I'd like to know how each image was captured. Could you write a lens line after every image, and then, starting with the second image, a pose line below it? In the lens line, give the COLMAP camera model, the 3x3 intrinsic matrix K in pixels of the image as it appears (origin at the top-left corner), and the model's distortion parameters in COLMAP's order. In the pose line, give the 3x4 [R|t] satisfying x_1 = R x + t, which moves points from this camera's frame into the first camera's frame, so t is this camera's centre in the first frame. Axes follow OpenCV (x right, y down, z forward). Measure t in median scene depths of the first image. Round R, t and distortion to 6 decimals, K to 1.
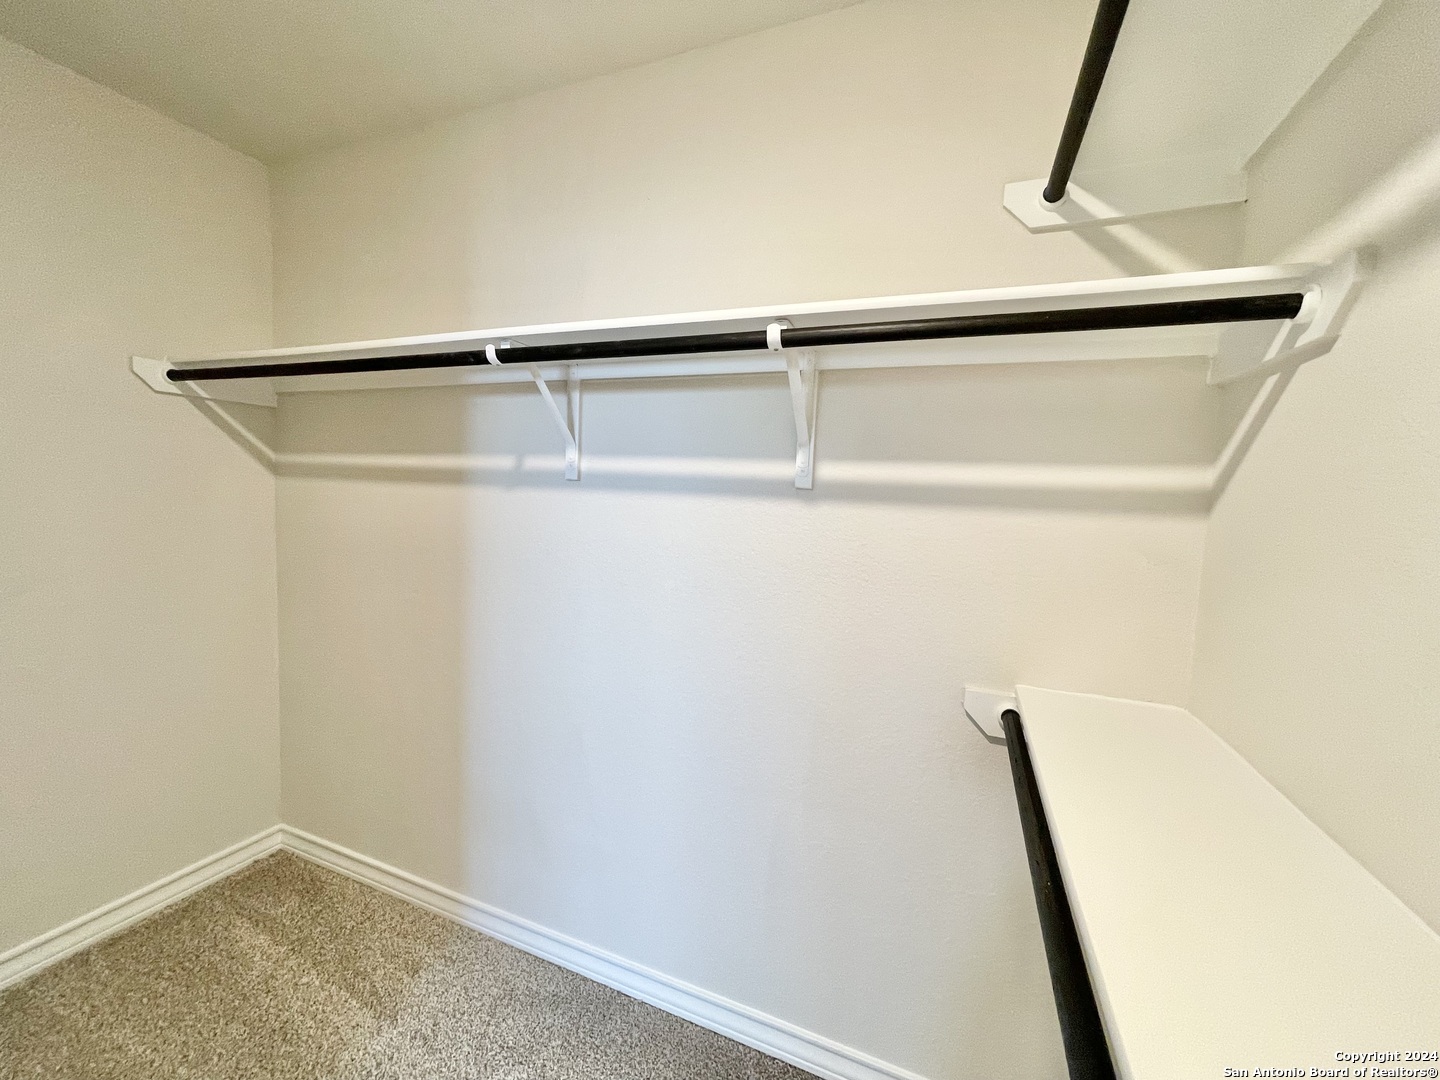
lens RADIAL K [[581.9, 0, 712.2], [0, 581.9, 535.8], [0, 0, 1]] dist [0.000110, -0.000462]
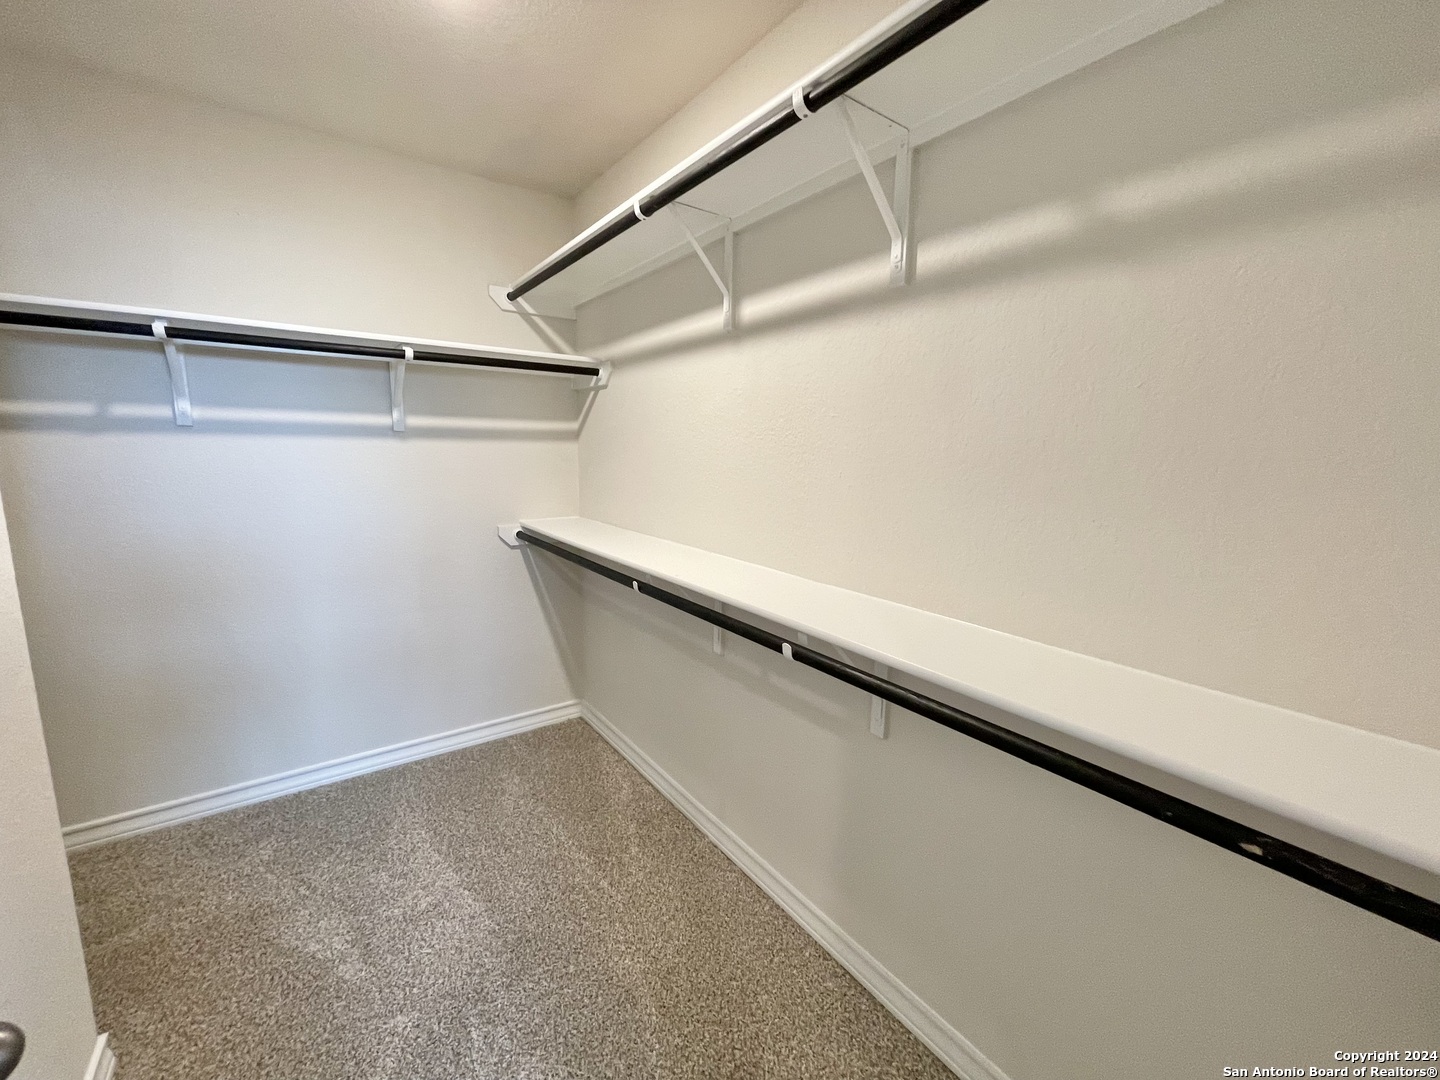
lens RADIAL K [[581.9, 0, 712.2], [0, 581.9, 535.8], [0, 0, 1]] dist [0.000110, -0.000462]
pose [[0.530706, -0.160637, 0.832194, -0.993226], [0.067453, 0.986766, 0.147457, 0.039529], [-0.844867, -0.022122, 0.534518, -0.852414]]
